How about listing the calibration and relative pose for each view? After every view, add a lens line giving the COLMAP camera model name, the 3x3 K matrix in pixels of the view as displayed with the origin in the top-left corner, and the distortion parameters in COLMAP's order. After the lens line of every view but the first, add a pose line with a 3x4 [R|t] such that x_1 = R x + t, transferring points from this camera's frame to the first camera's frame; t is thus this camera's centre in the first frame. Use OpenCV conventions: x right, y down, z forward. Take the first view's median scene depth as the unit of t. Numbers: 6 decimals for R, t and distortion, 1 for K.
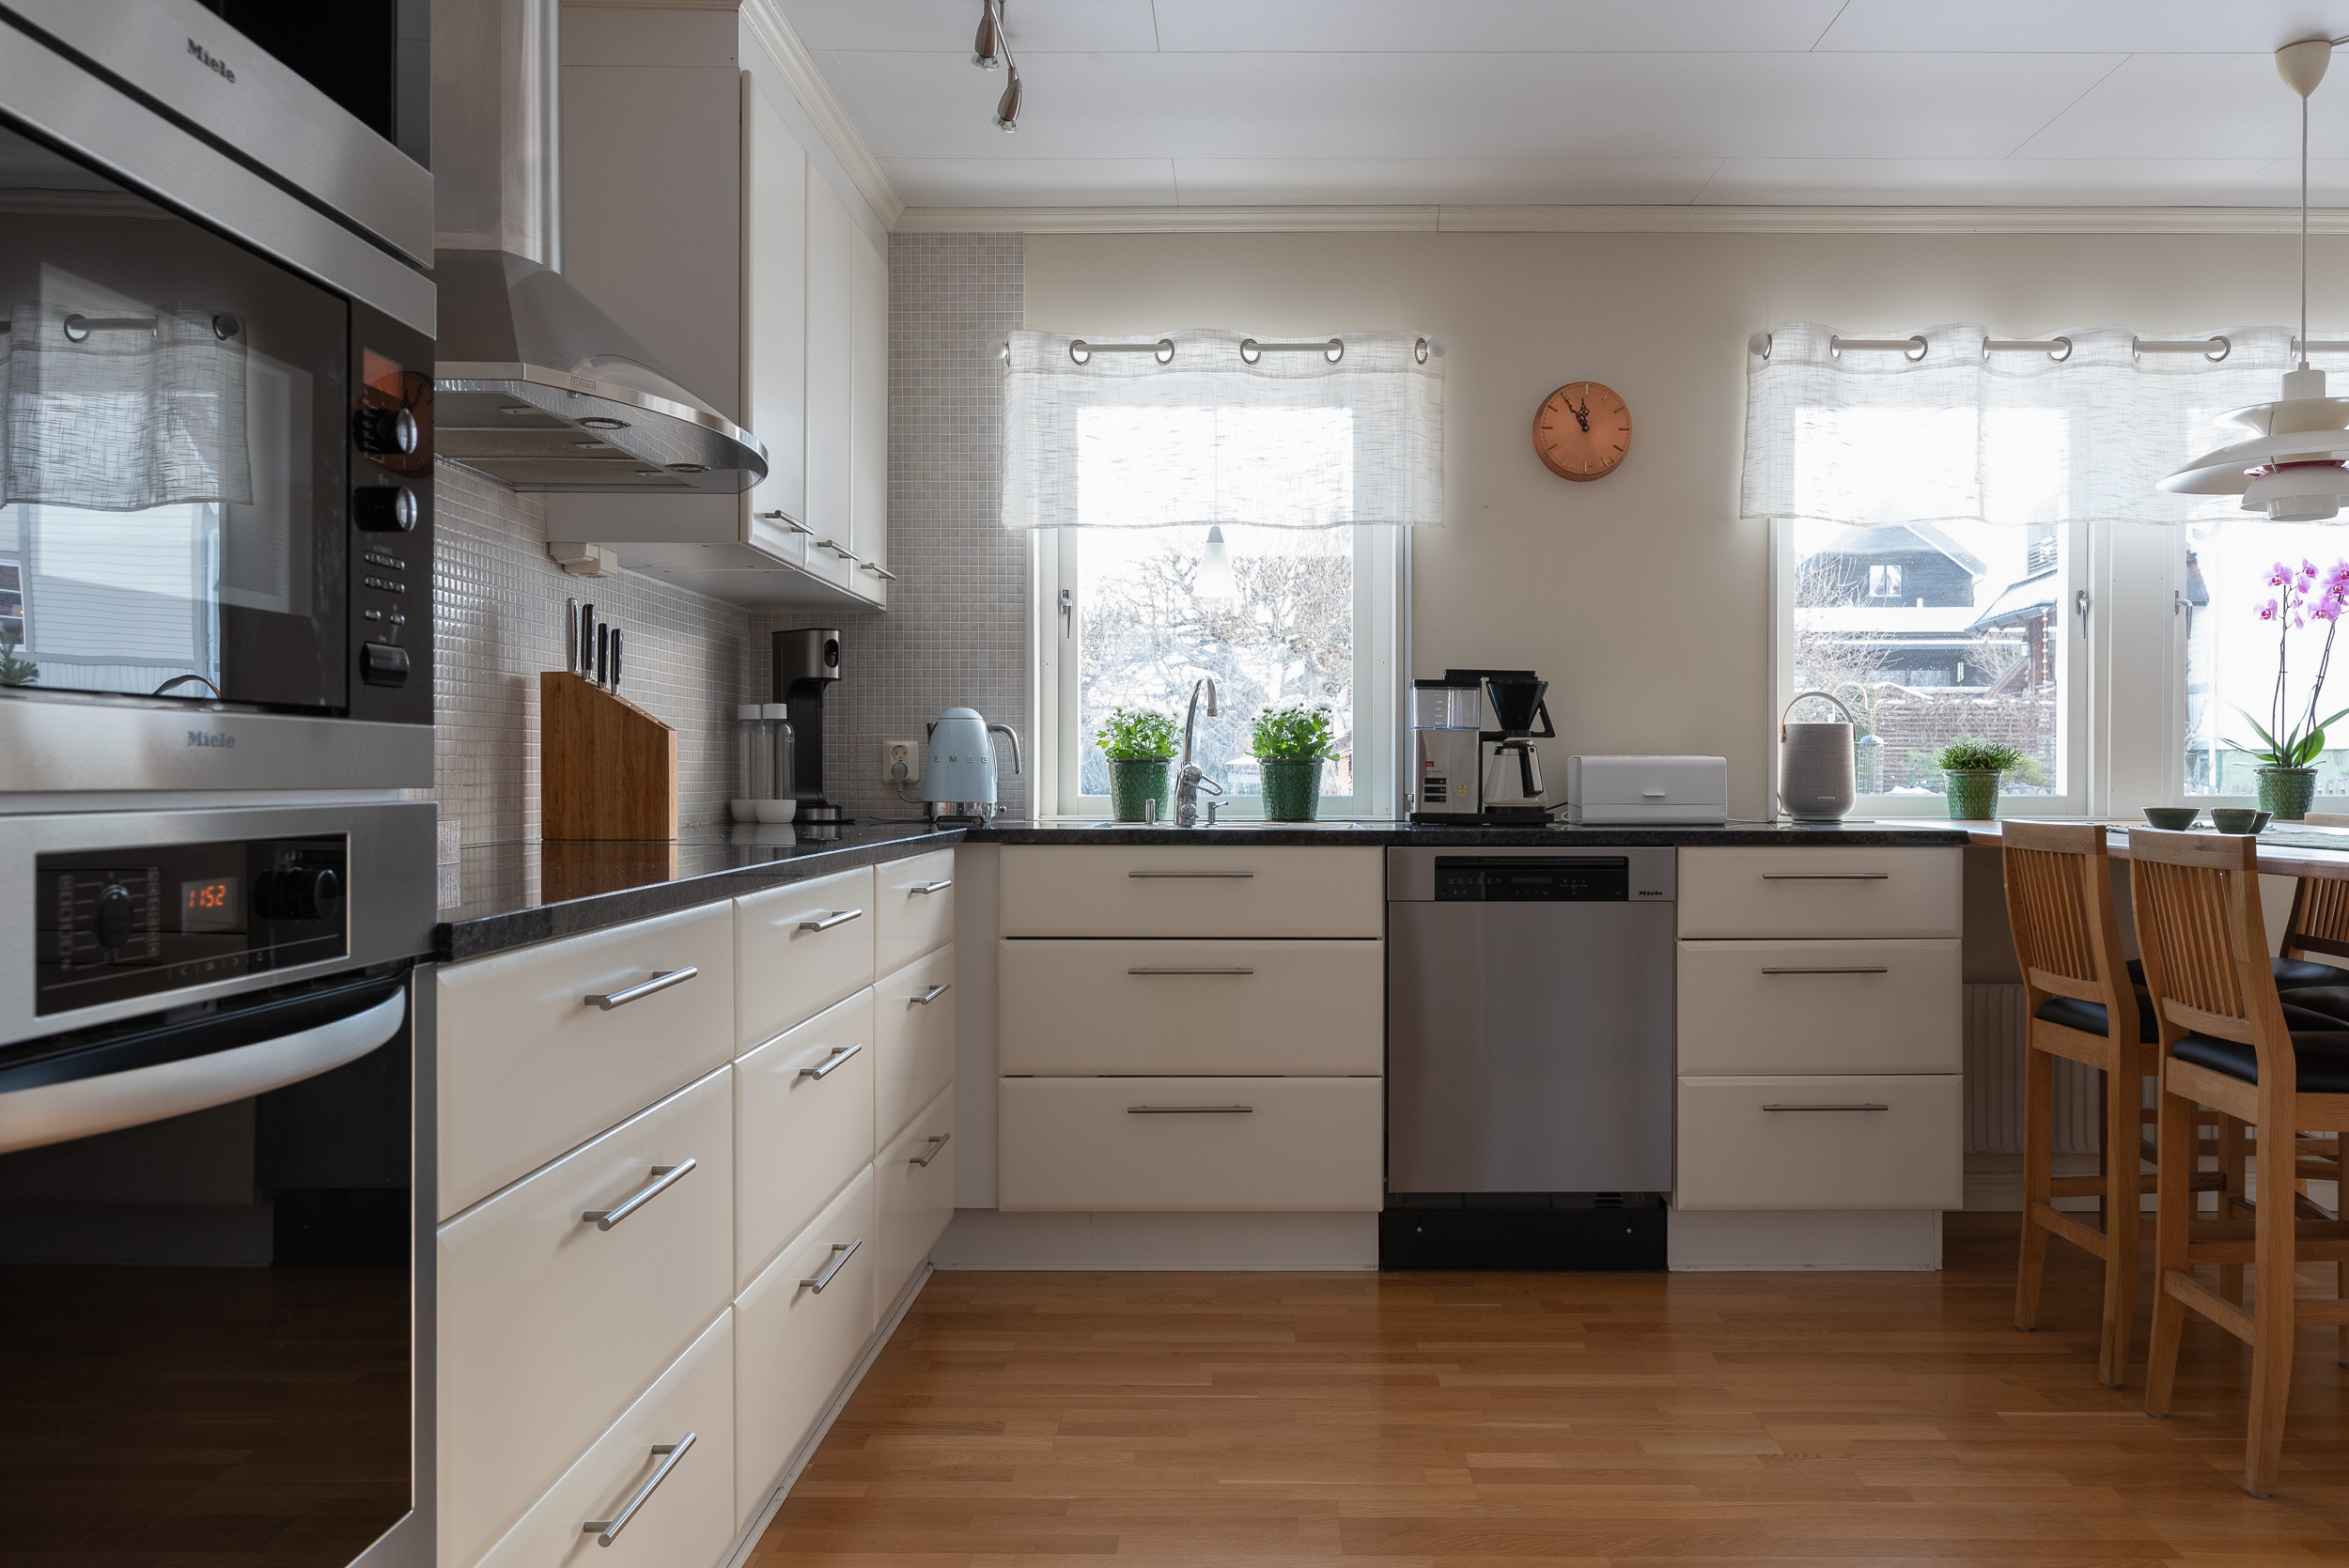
lens RADIAL K [[1853.7, 0, 1181.4], [0, 1853.7, 781.2], [0, 0, 1]] dist [0.037555, -0.000082]
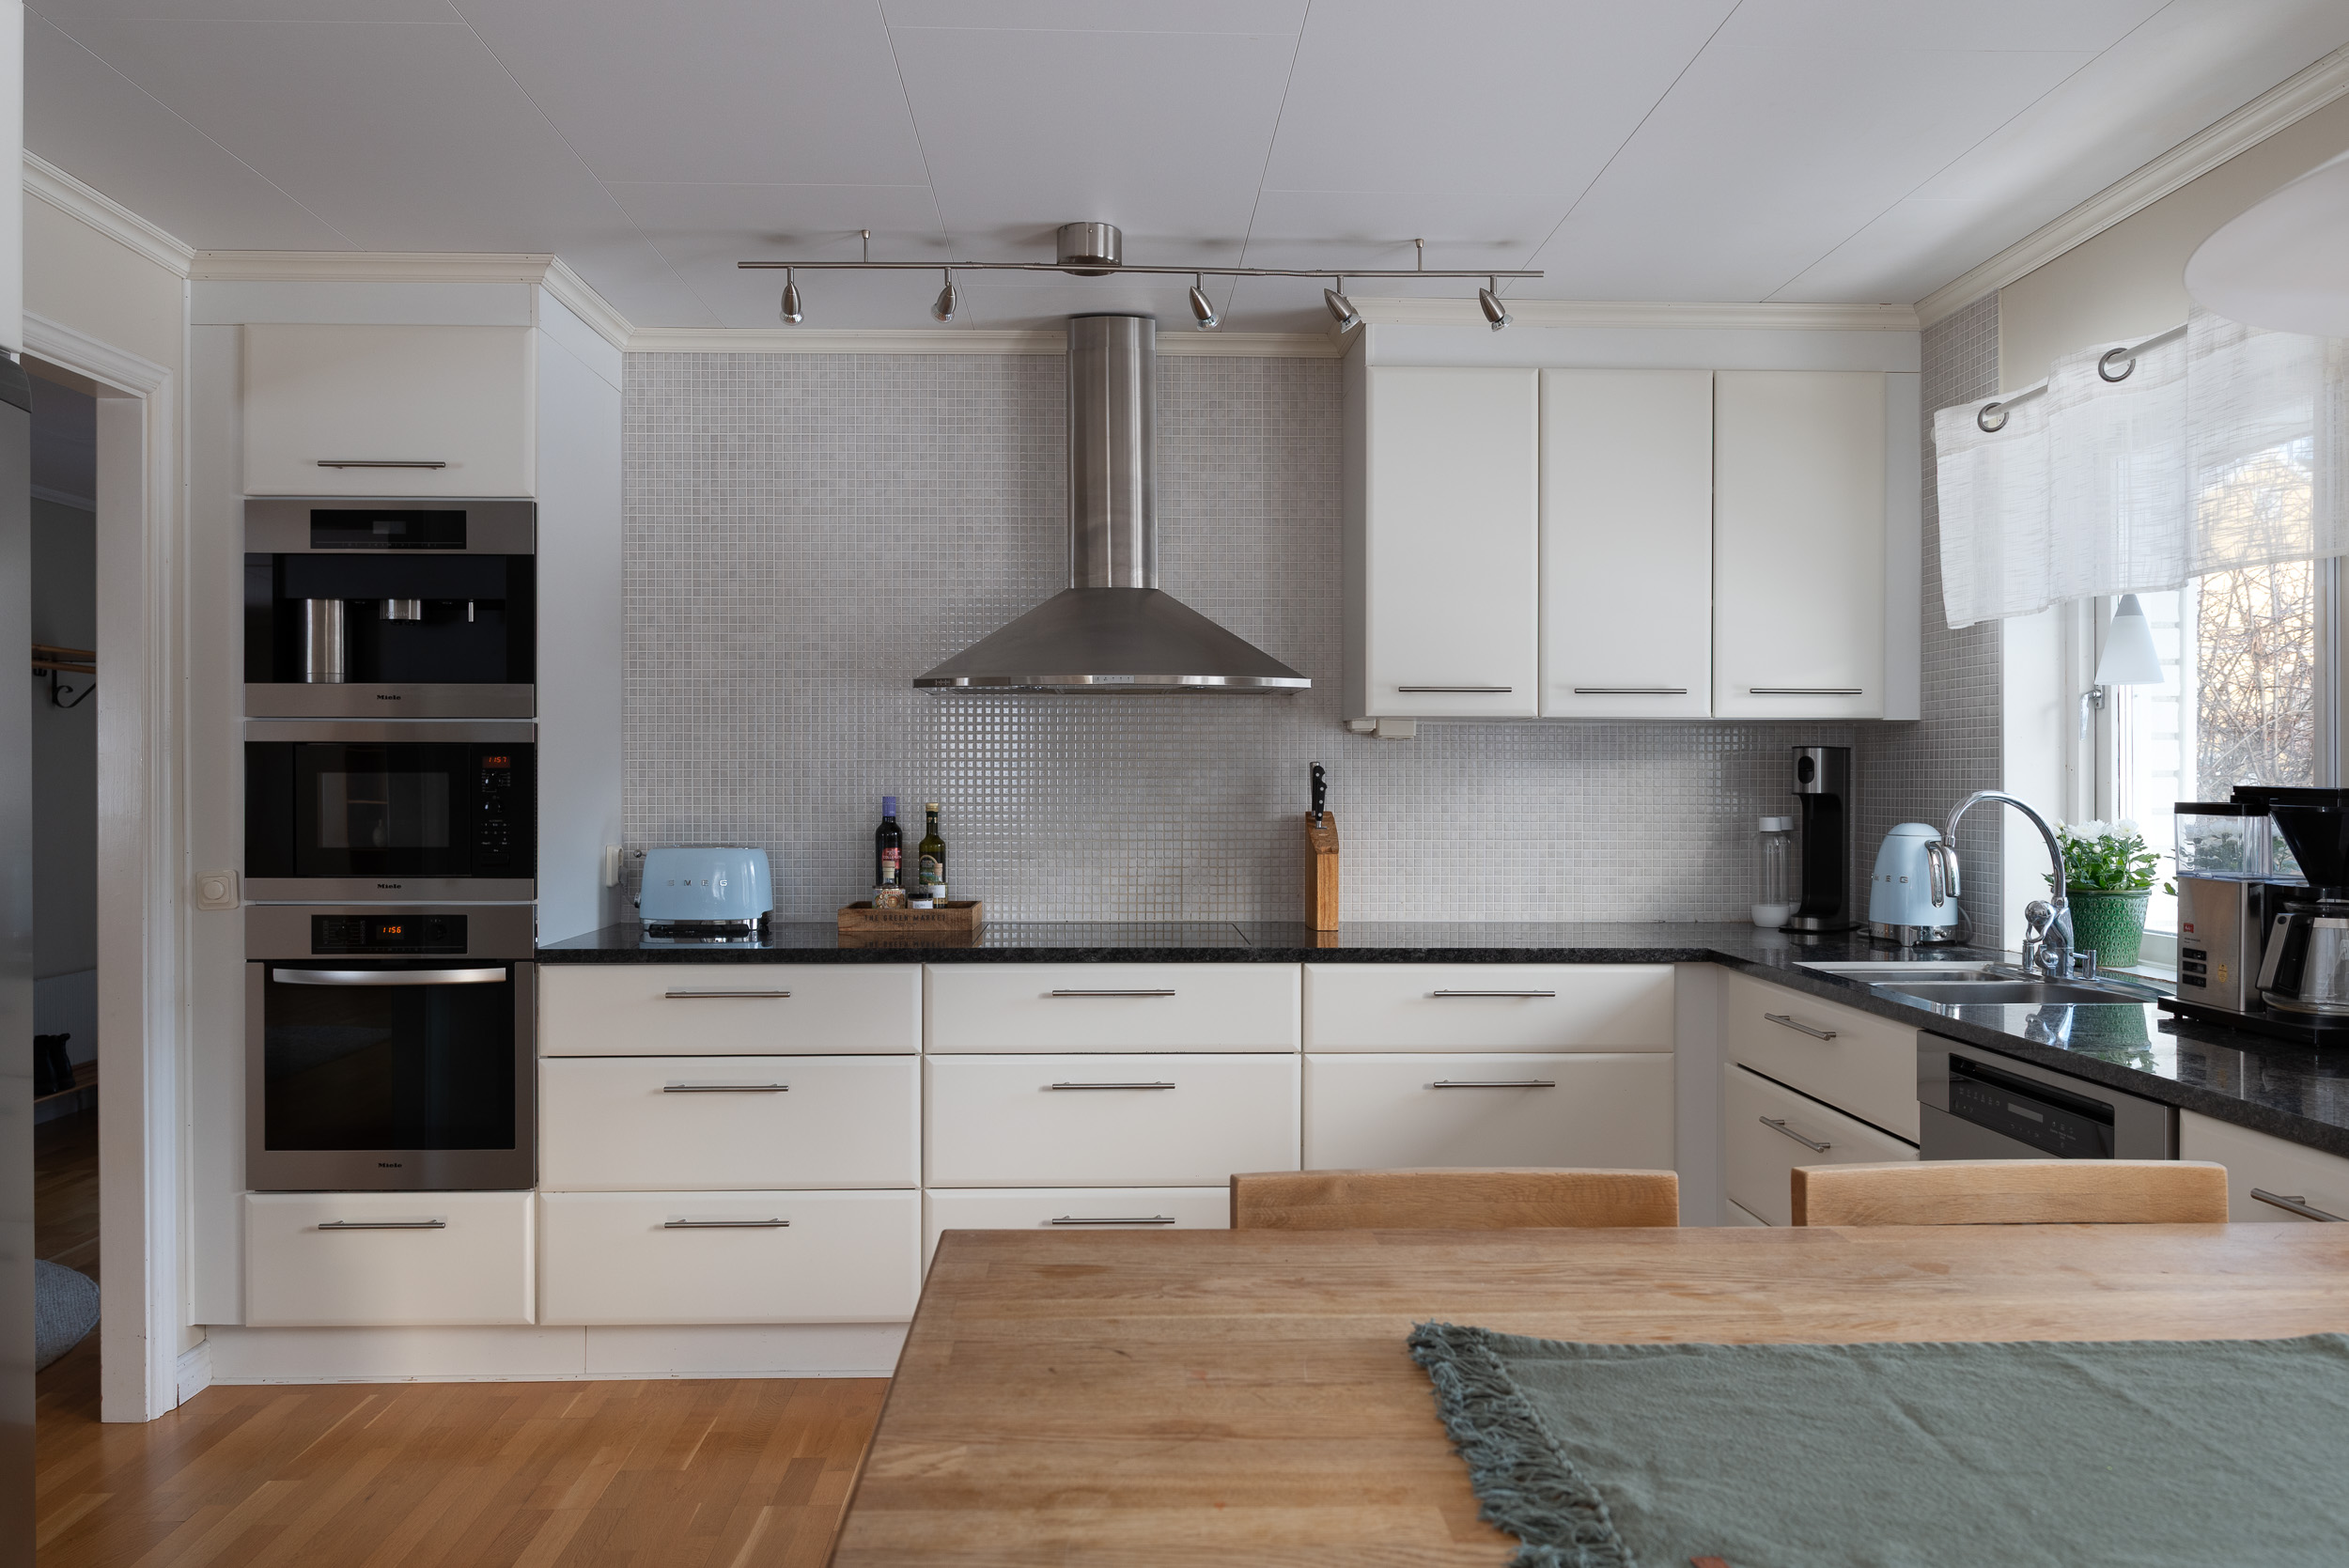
lens RADIAL K [[1562.1, 0, 1180.7], [0, 1562.1, 787.1], [0, 0, 1]] dist [-0.002970, 0.004598]
pose [[0.079558, 0.002389, -0.996827, 0.659808], [-0.006329, 0.999978, 0.001892, -0.058286], [0.996810, 0.006159, 0.079572, 0.581083]]
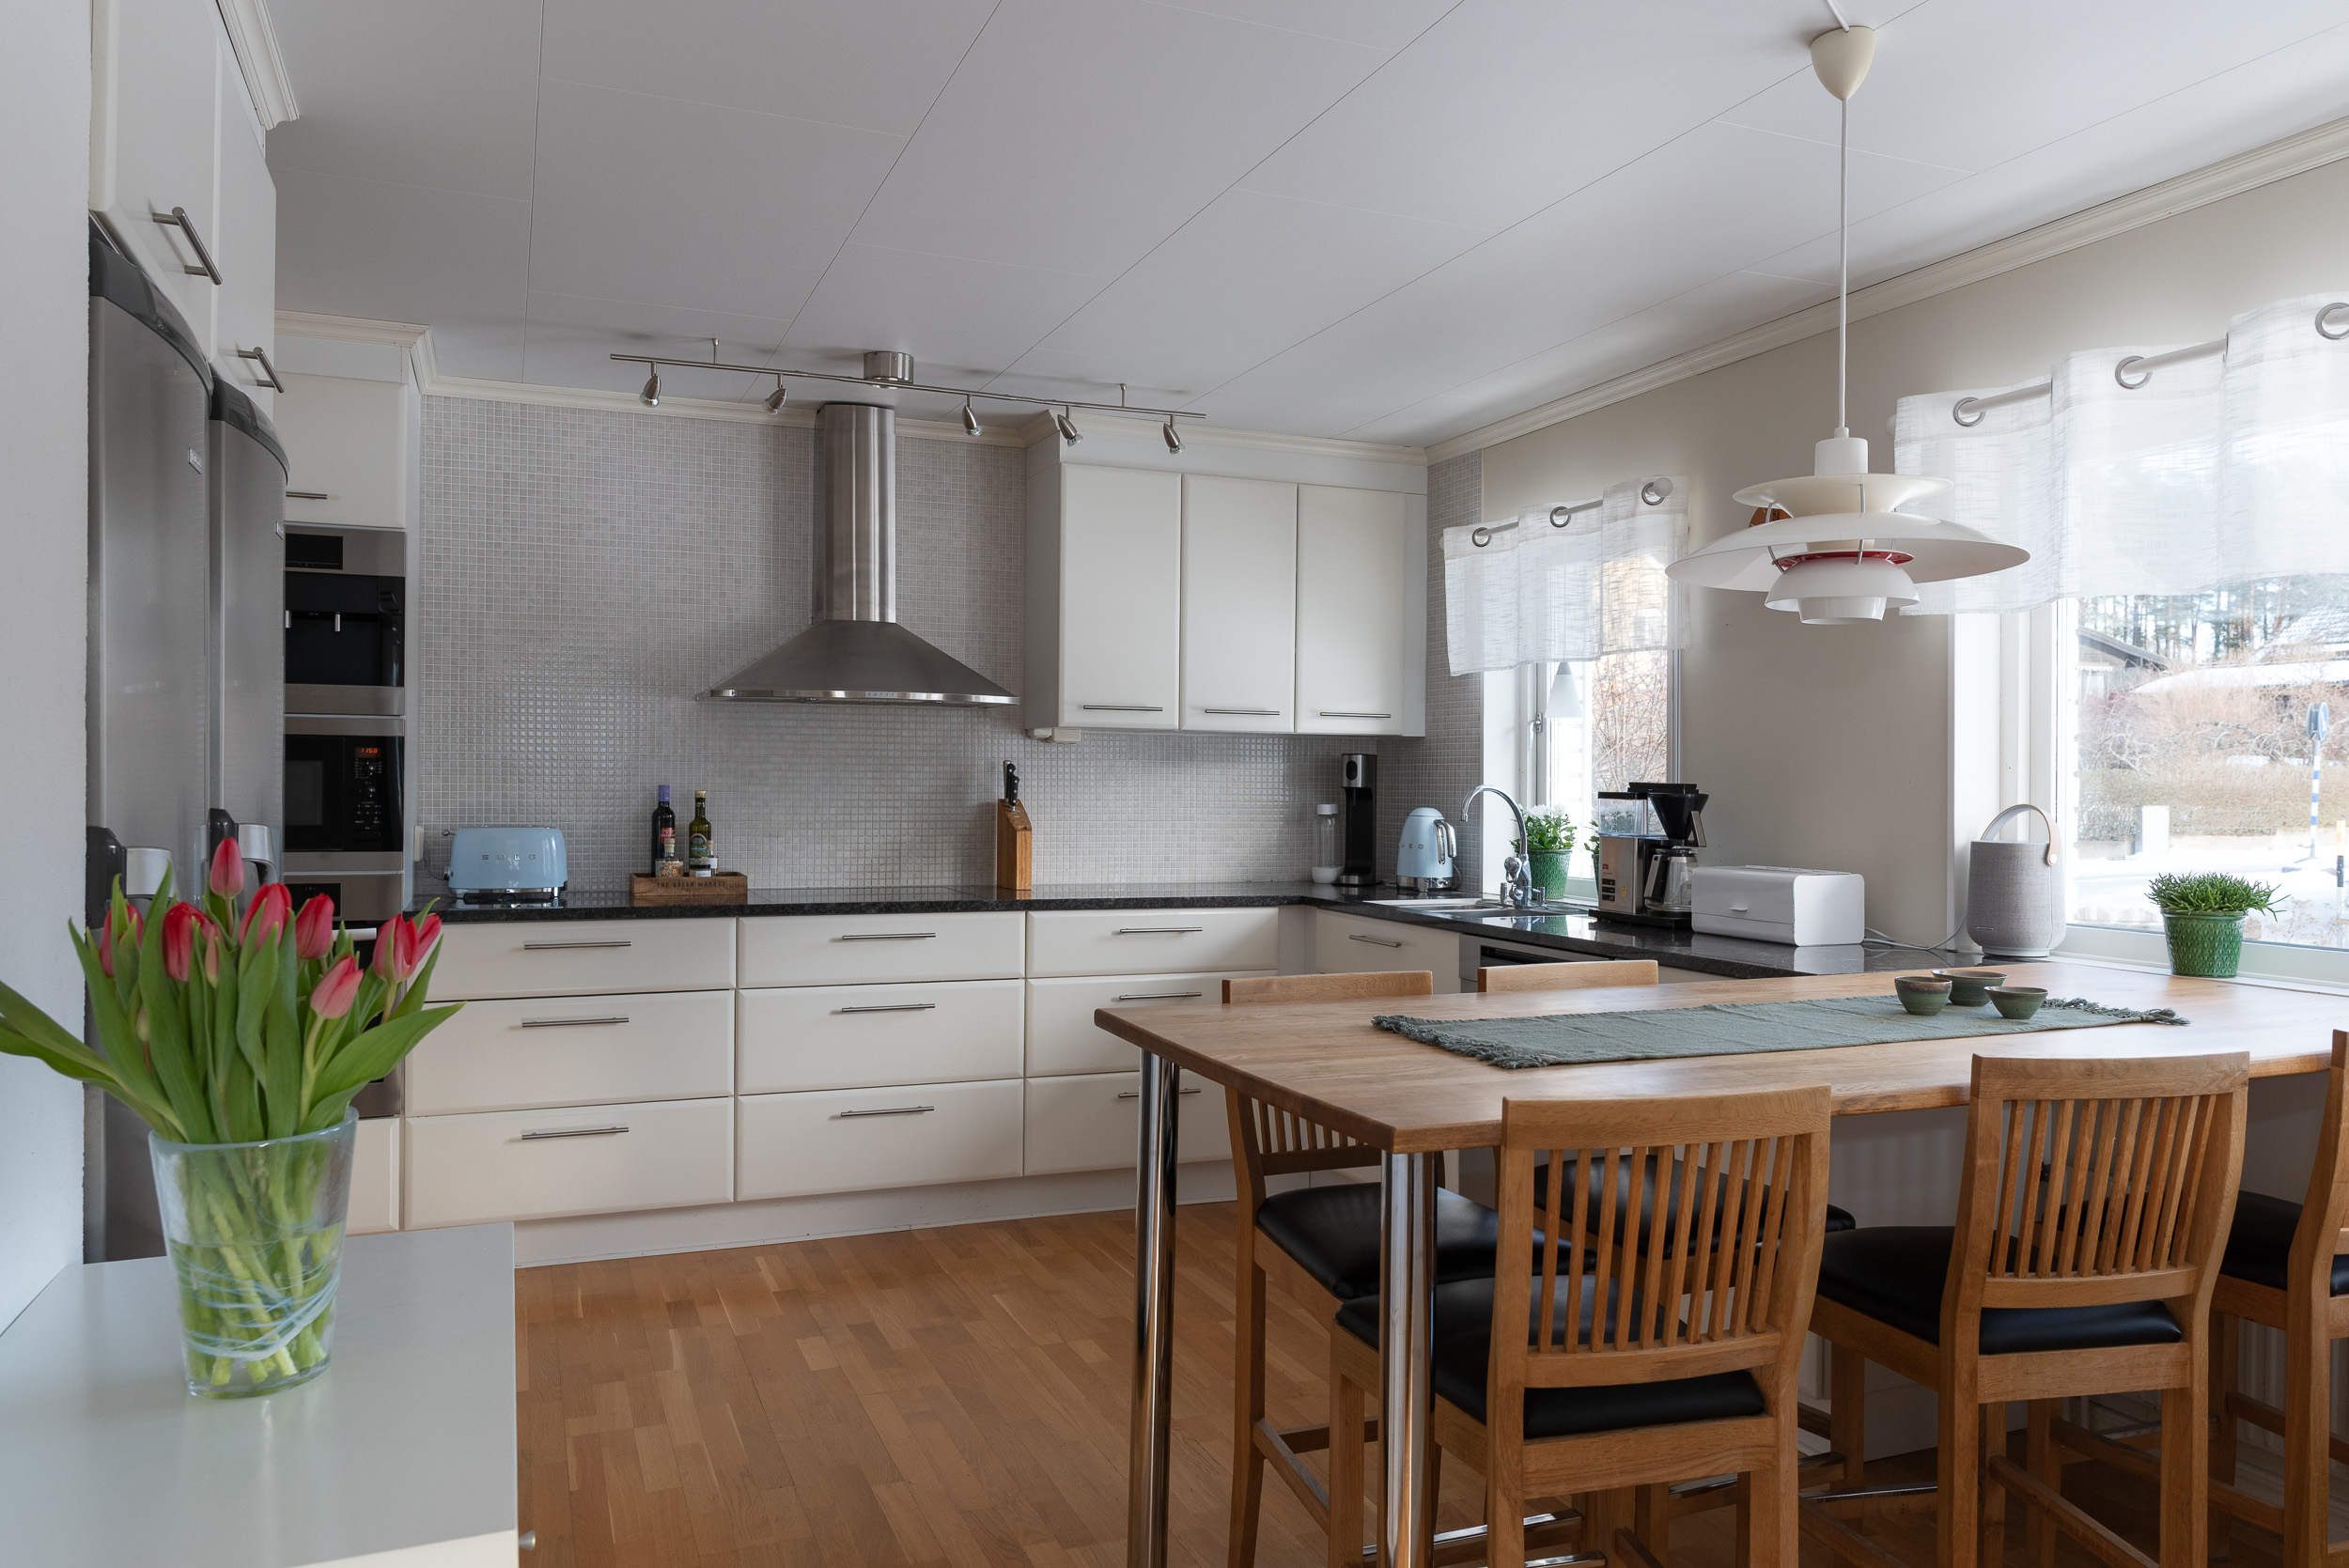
lens RADIAL K [[1562.1, 0, 1165.5], [0, 1562.1, 793.3], [0, 0, 1]] dist [-0.002970, 0.004598]
pose [[0.417311, 0.008147, -0.908727, 0.873739], [-0.013208, 0.999909, 0.002899, -0.052278], [0.908668, 0.010793, 0.417380, 0.352837]]
